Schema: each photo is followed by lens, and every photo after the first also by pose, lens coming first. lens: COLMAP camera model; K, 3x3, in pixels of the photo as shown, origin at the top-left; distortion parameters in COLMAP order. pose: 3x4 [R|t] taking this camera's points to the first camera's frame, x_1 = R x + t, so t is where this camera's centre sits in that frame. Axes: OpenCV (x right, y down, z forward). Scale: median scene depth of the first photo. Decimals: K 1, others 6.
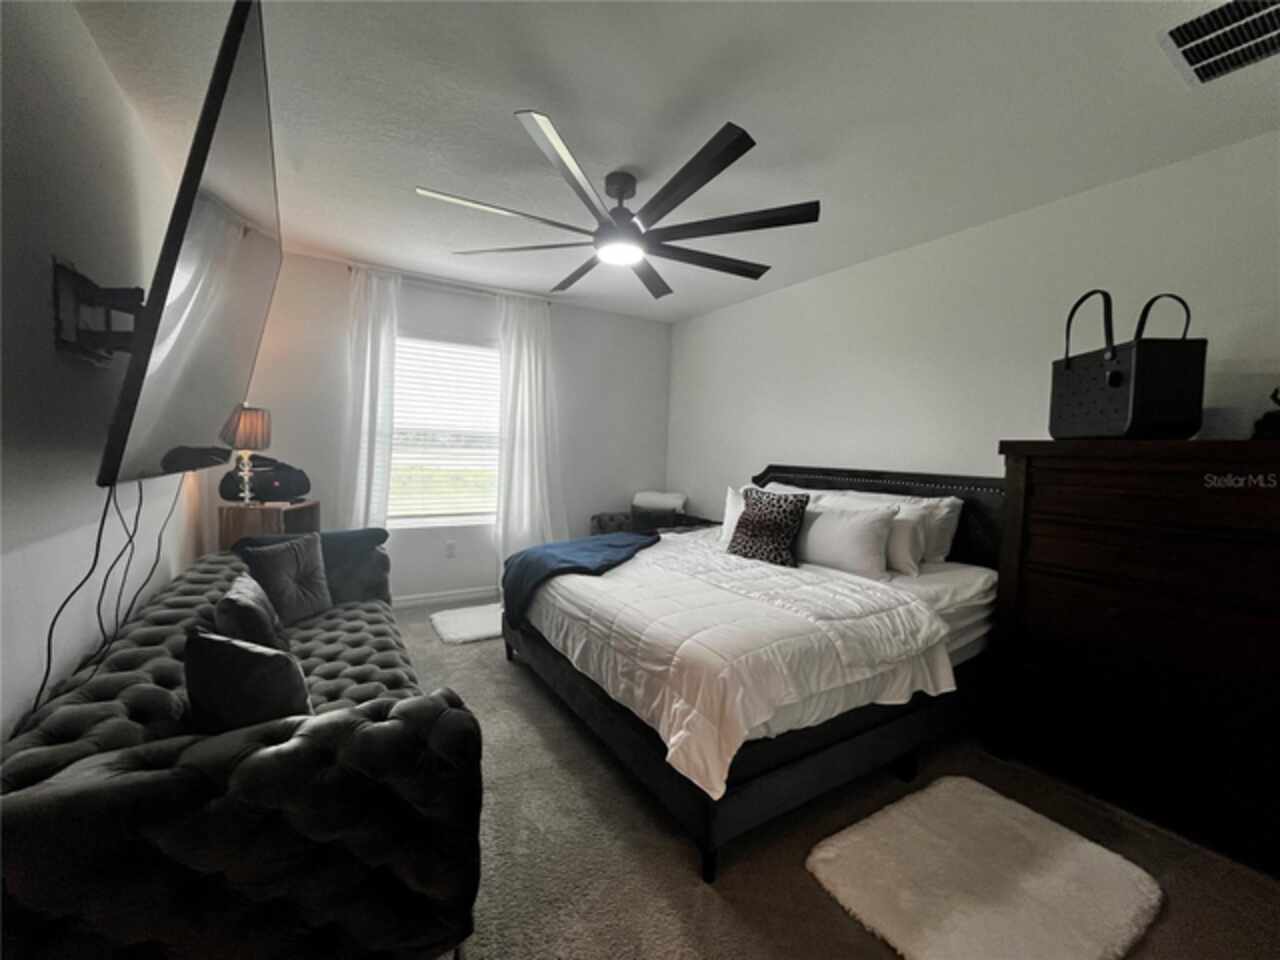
lens RADIAL K [[525.1, 0, 645.1], [0, 525.1, 478.1], [0, 0, 1]] dist [0.011512, -0.000131]
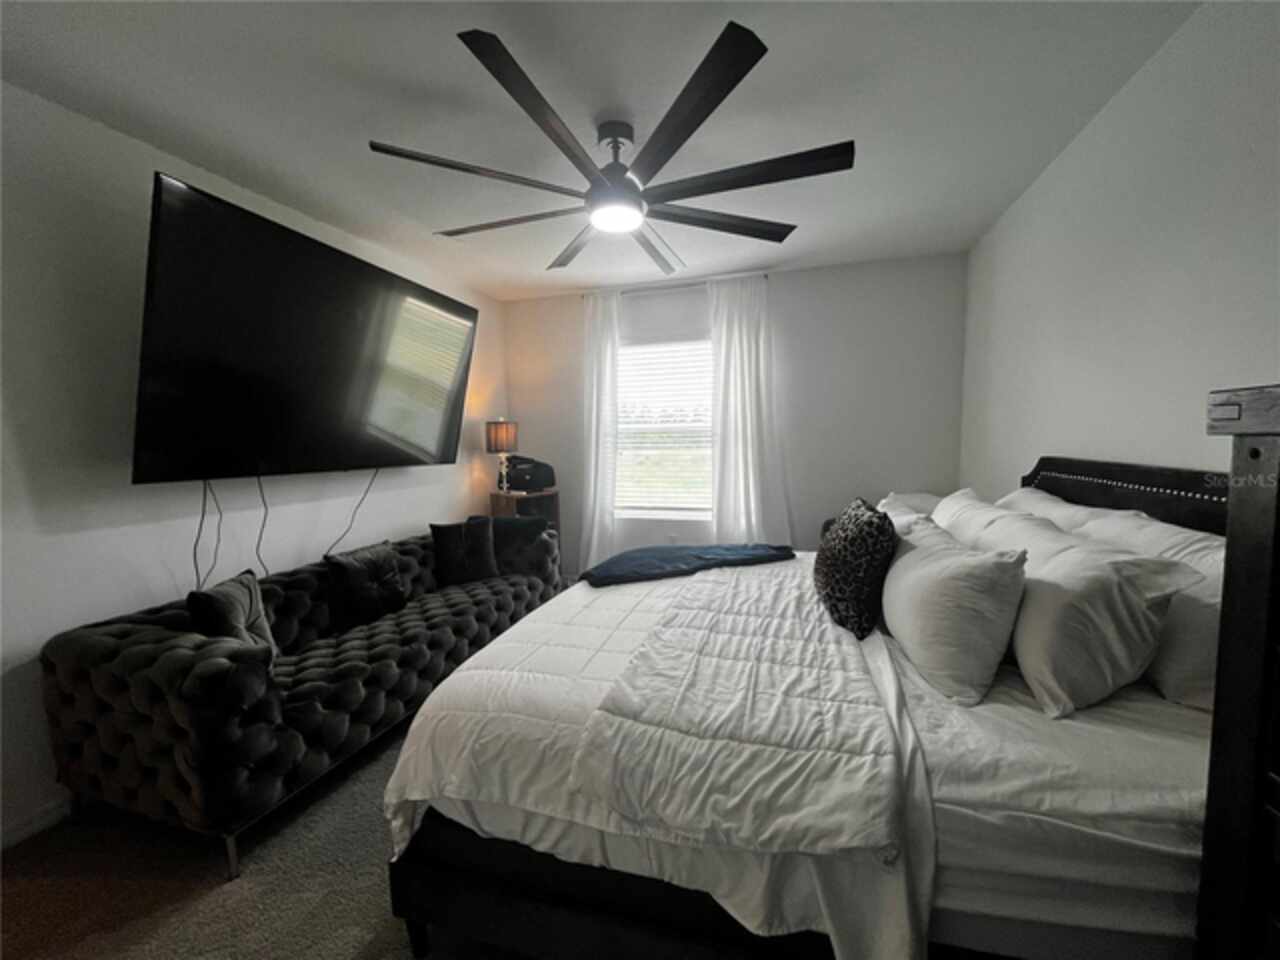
lens RADIAL K [[525.1, 0, 643.5], [0, 525.1, 480.8], [0, 0, 1]] dist [0.011512, -0.000131]
pose [[0.657282, 0.022729, -0.753302, 0.479659], [-0.004801, 0.999651, 0.025973, -0.015542], [0.753630, -0.013455, 0.657162, 0.352803]]
